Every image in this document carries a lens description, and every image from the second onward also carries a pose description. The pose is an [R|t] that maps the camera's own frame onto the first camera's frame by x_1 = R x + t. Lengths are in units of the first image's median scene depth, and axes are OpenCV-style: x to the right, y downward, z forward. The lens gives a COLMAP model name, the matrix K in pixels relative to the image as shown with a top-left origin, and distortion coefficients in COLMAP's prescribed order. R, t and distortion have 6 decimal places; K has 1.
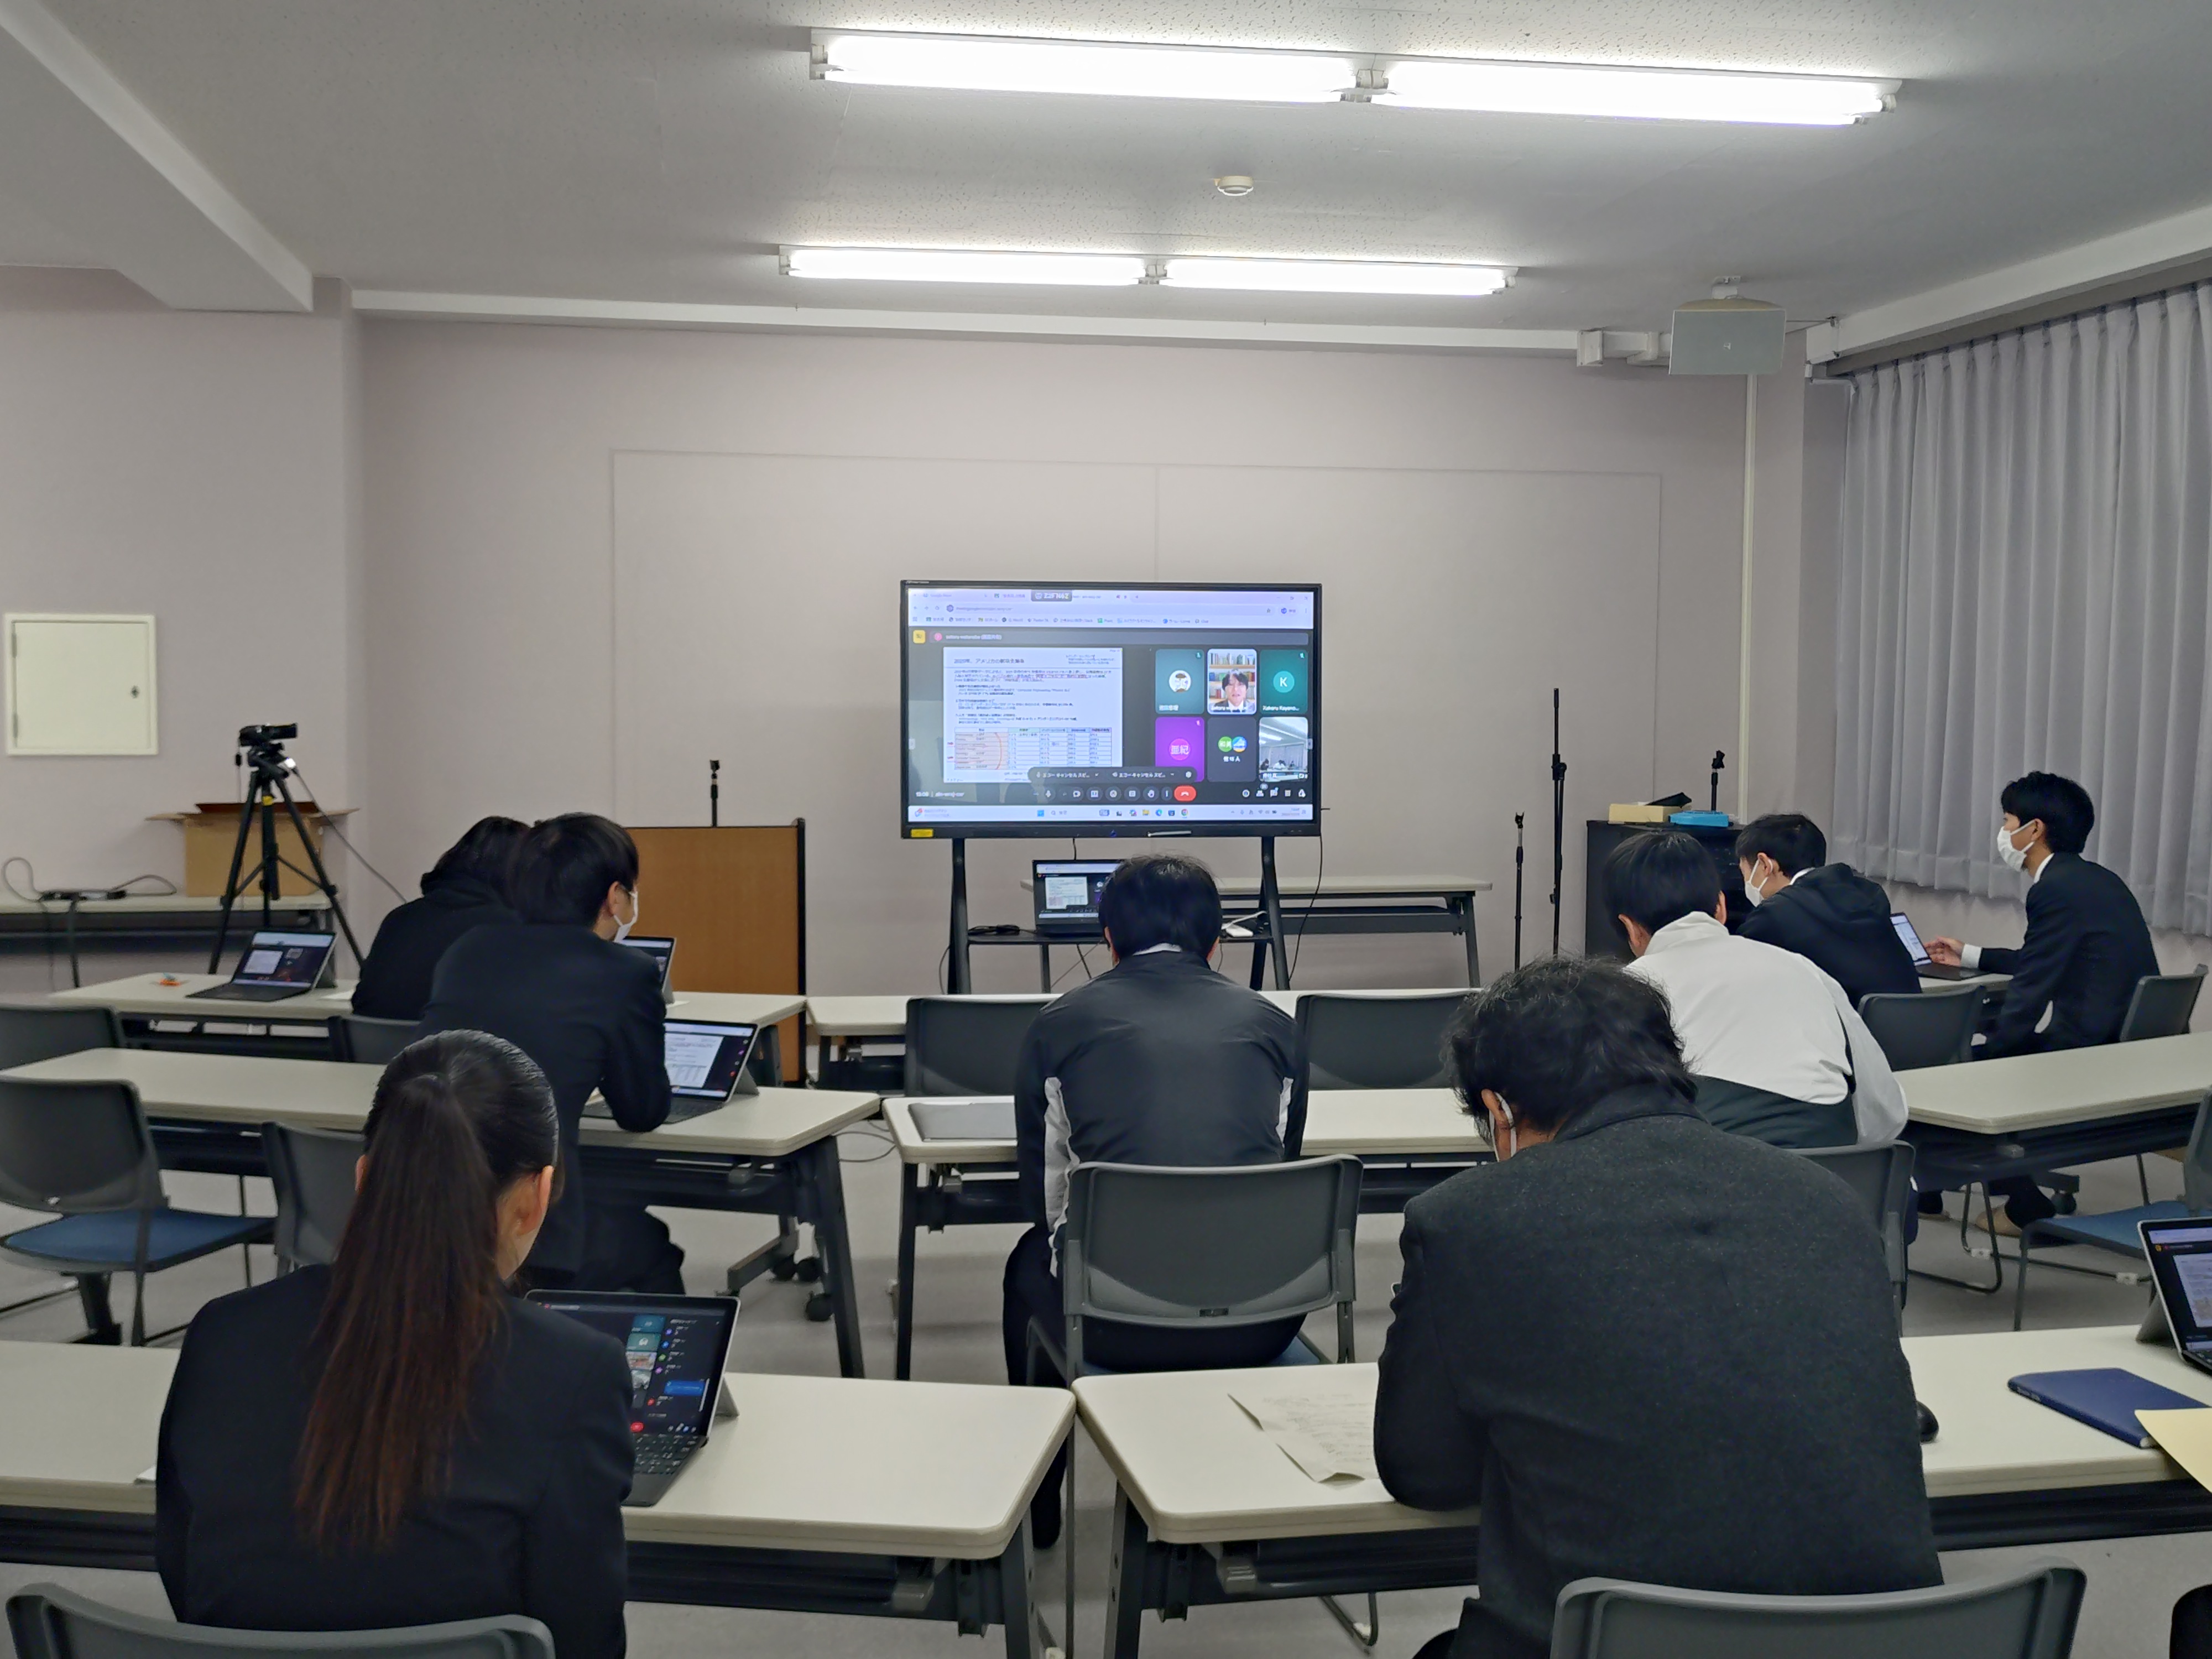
lens RADIAL K [[1711.9, 0, 1106.0], [0, 1711.9, 829.5], [0, 0, 1]] dist [0.003051, 0.001268]
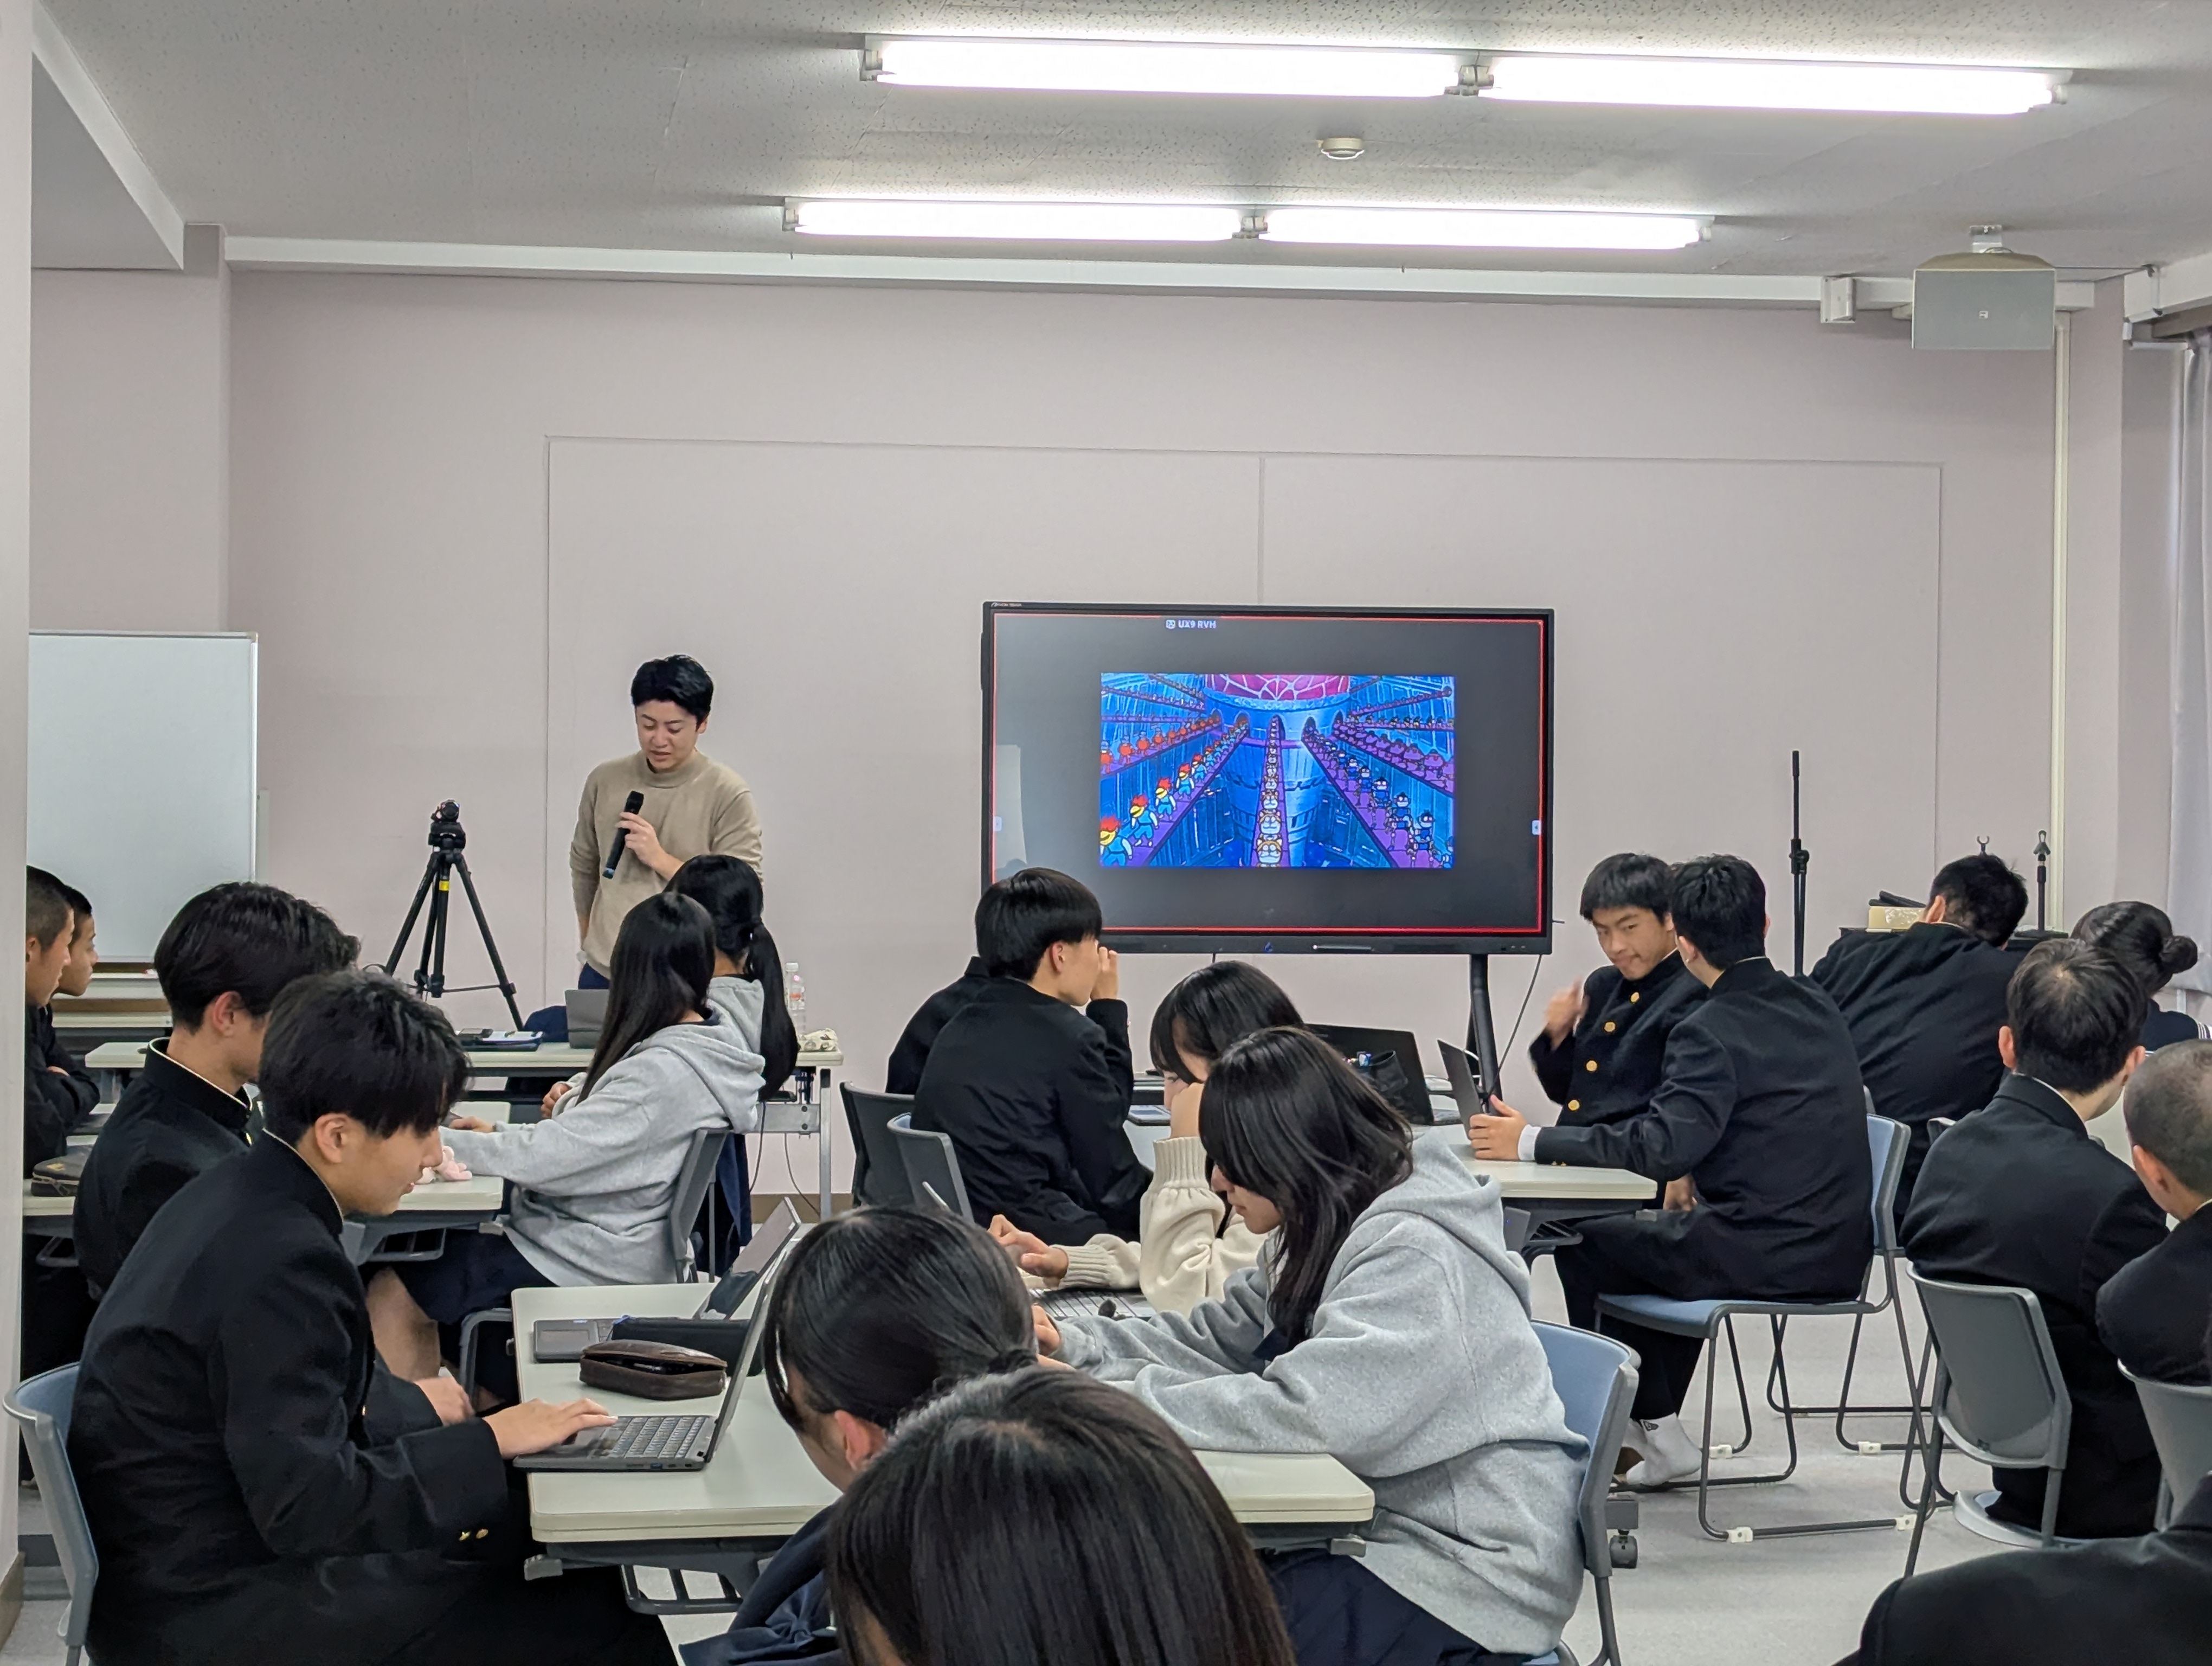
lens RADIAL K [[3094.4, 0, 1106.0], [0, 3094.4, 833.0], [0, 0, 1]] dist [-0.001701, -0.010237]
pose [[0.999372, 0.005378, -0.035037, 0.011638], [-0.007332, 0.998411, -0.055878, 0.033946], [0.034681, 0.056100, 0.997823, -0.387831]]
